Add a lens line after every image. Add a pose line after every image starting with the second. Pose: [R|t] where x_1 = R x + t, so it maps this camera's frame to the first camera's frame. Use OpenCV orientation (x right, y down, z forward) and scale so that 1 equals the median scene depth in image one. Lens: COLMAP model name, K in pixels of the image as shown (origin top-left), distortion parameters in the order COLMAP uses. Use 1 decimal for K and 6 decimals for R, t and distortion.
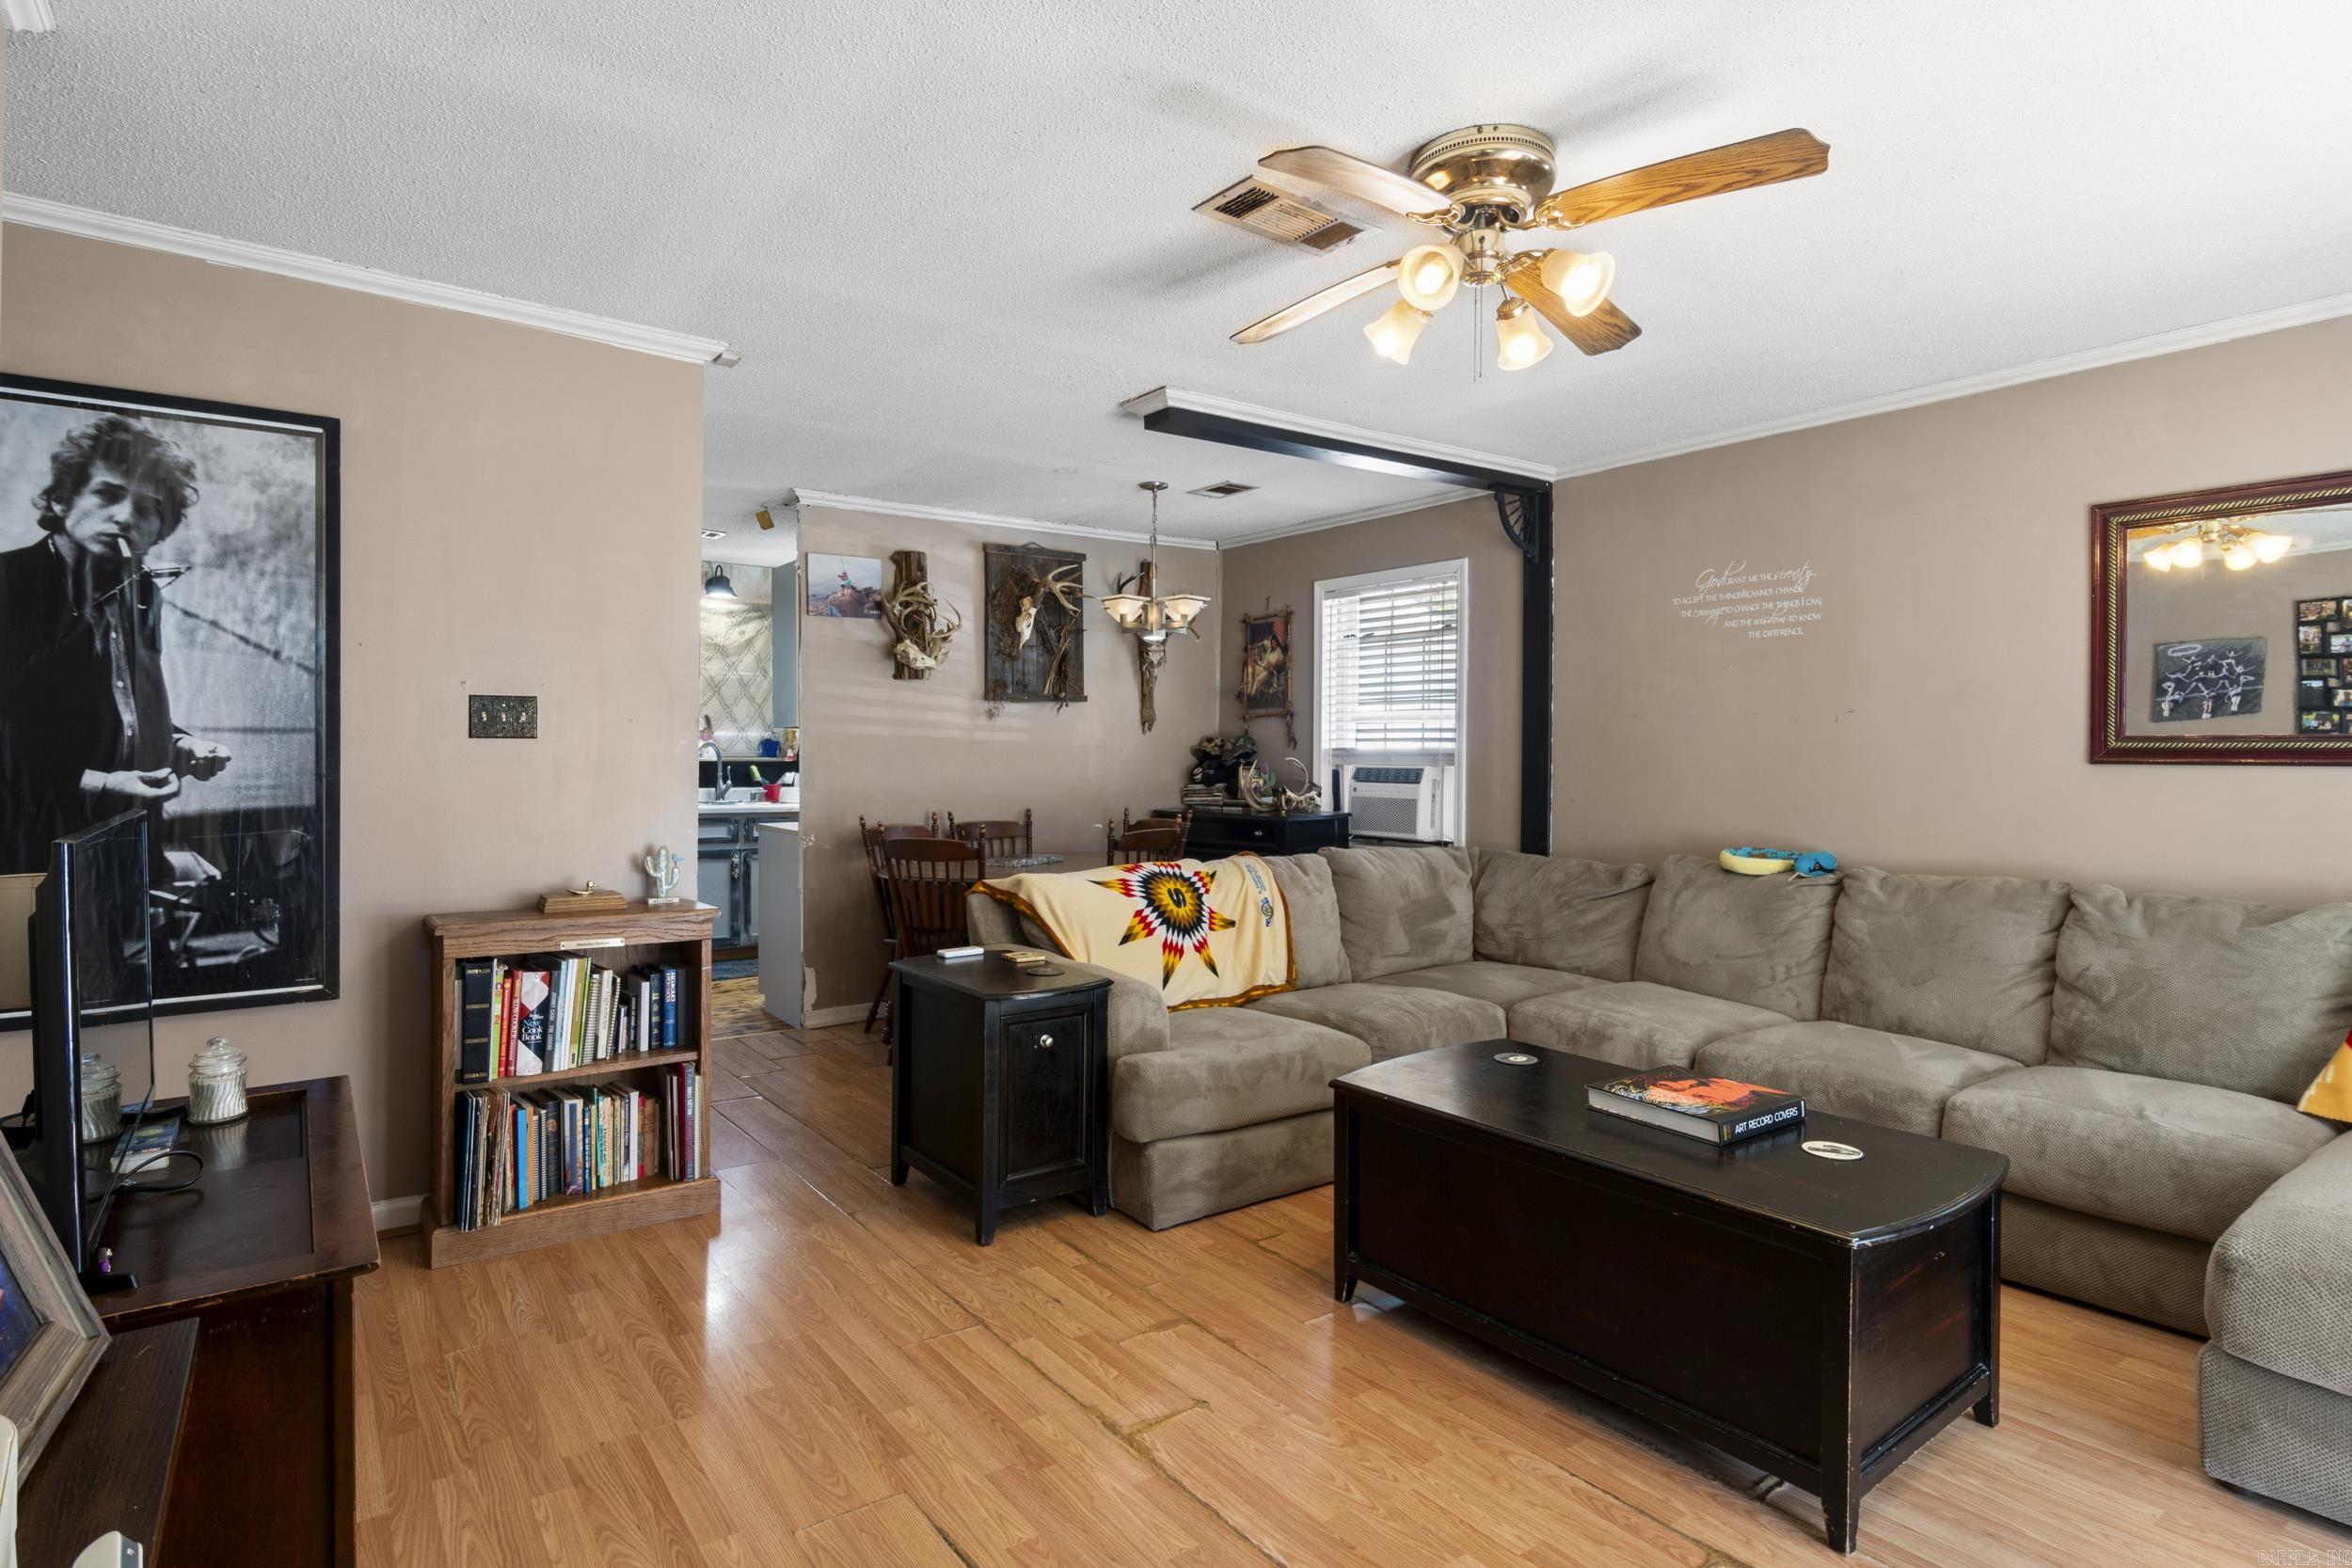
lens RADIAL K [[1203.5, 0, 1149.9], [0, 1203.5, 759.4], [0, 0, 1]] dist [-0.006573, 0.003637]
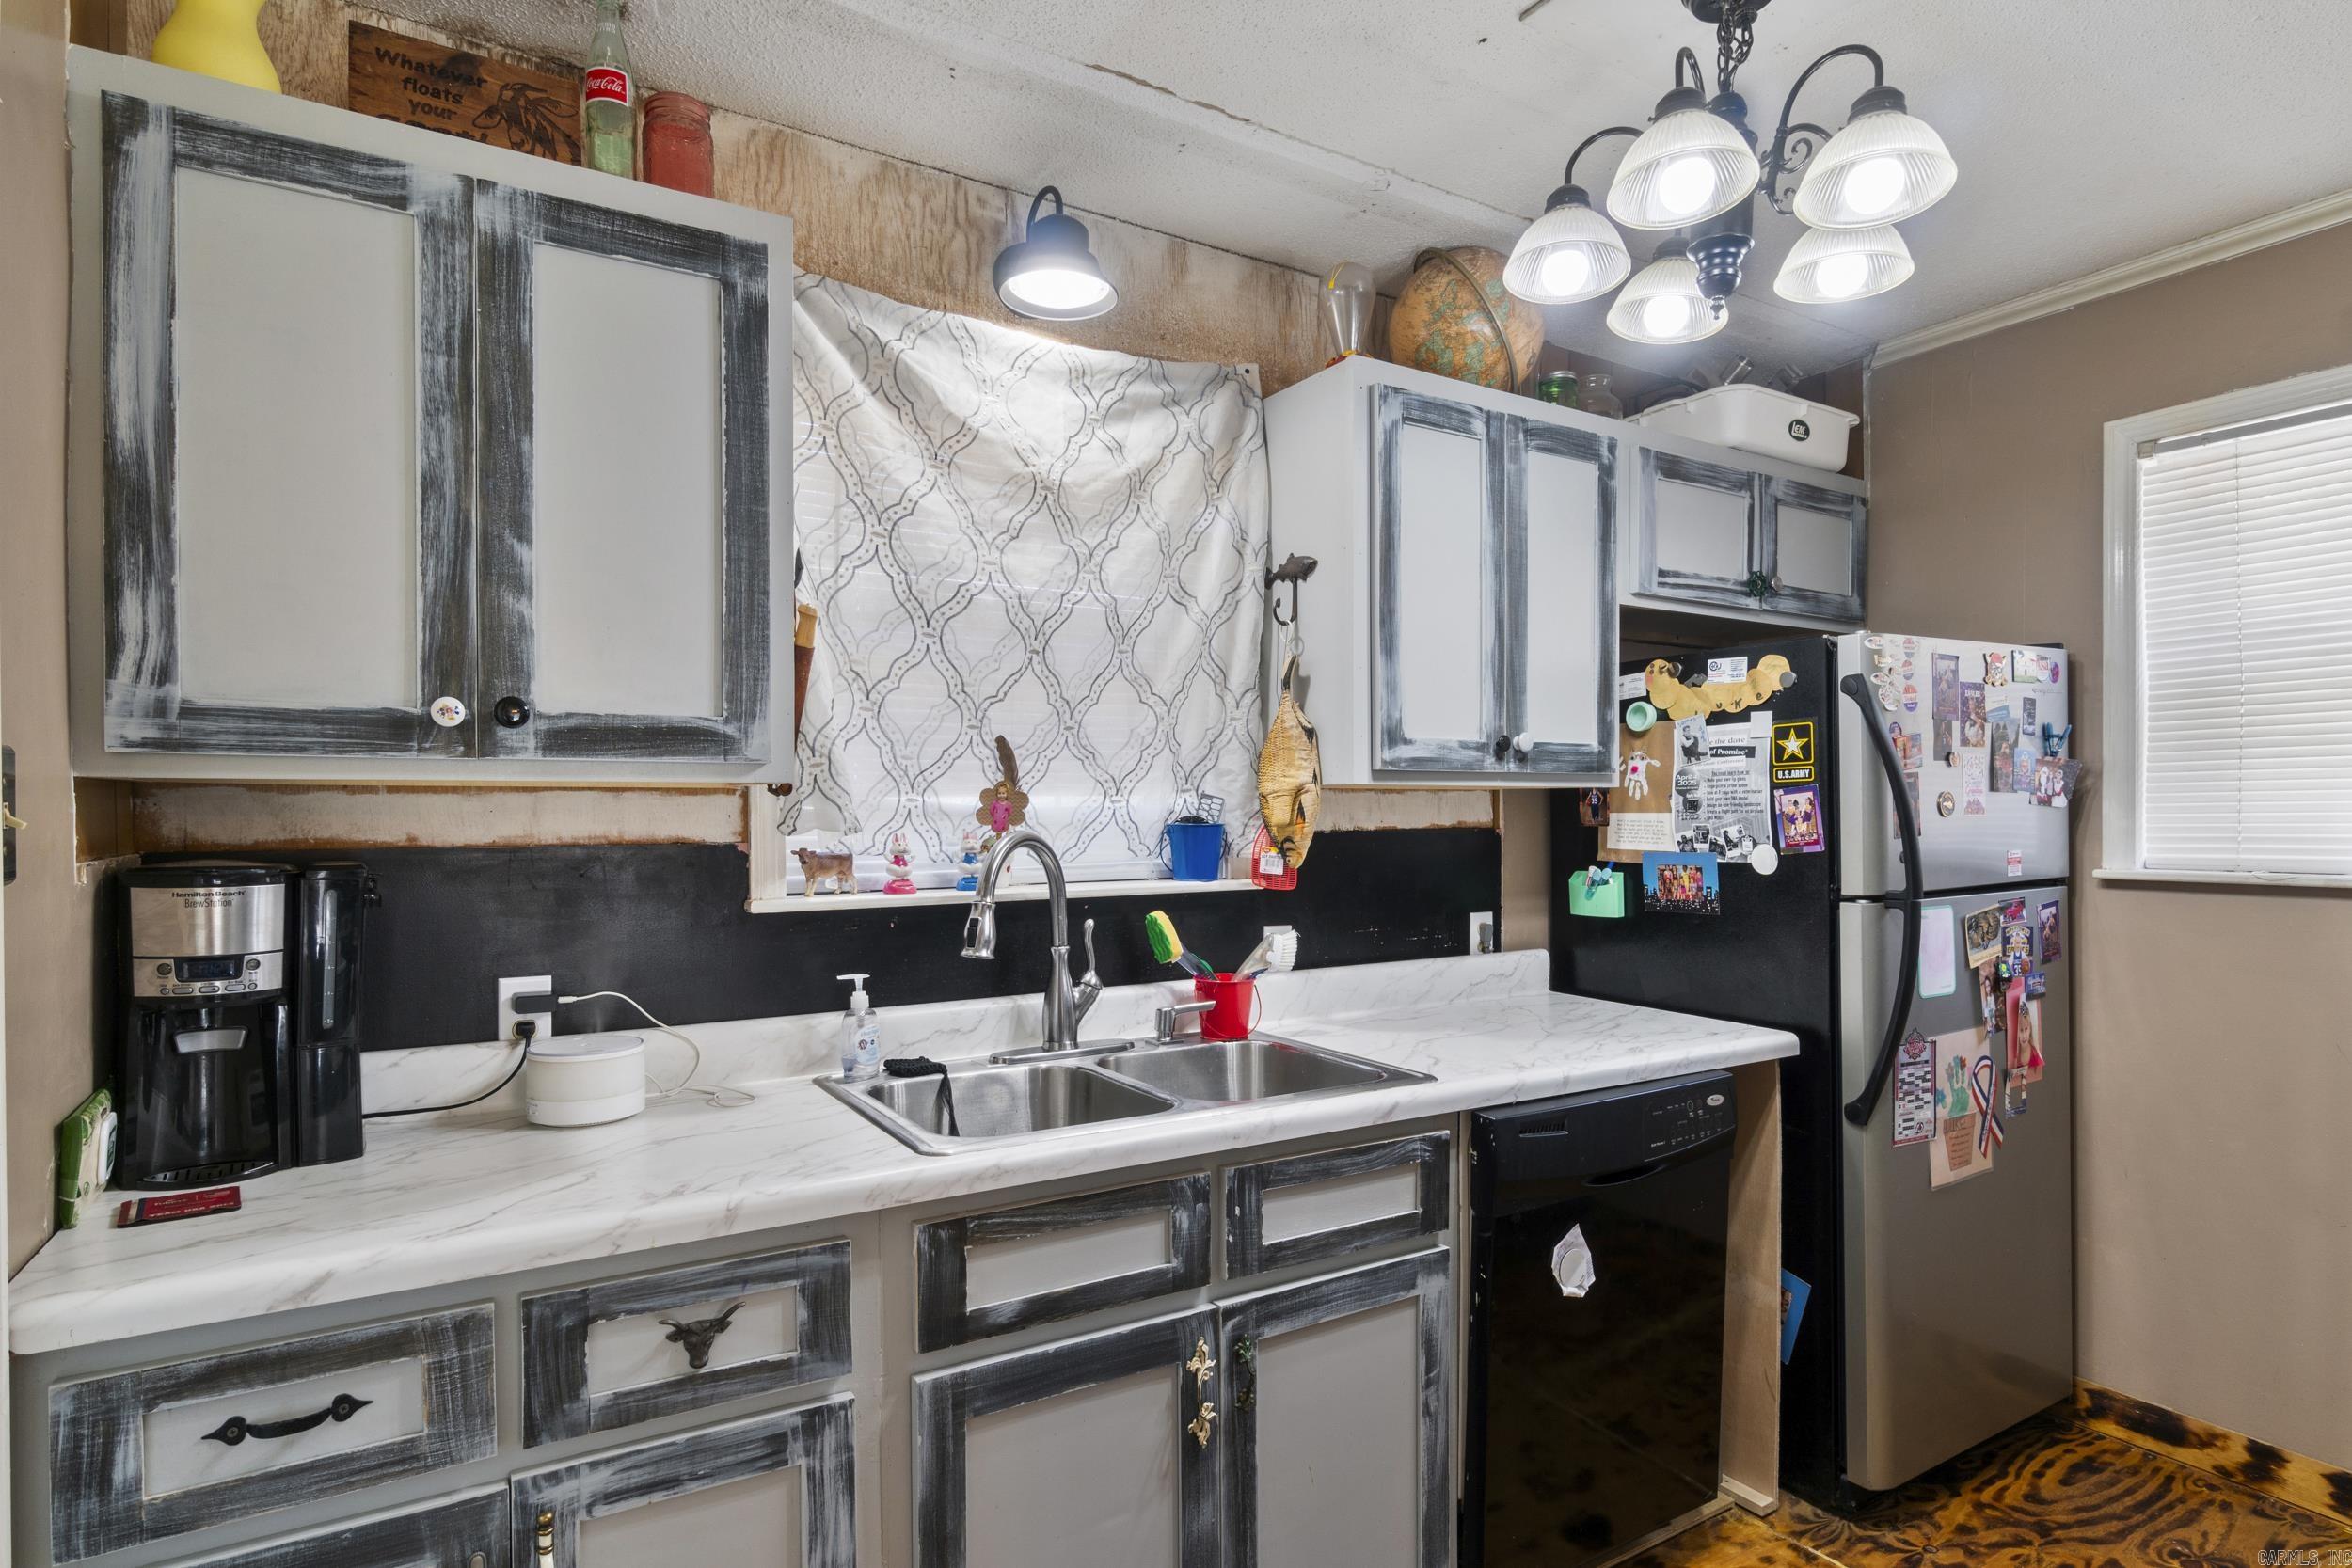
lens RADIAL K [[1203.5, 0, 1164.7], [0, 1203.5, 823.8], [0, 0, 1]] dist [-0.006573, 0.003637]
pose [[0.996946, -0.011514, -0.077238, -0.599576], [0.011734, 0.999928, 0.002392, -0.032017], [0.077205, -0.003291, 0.997010, 1.399366]]
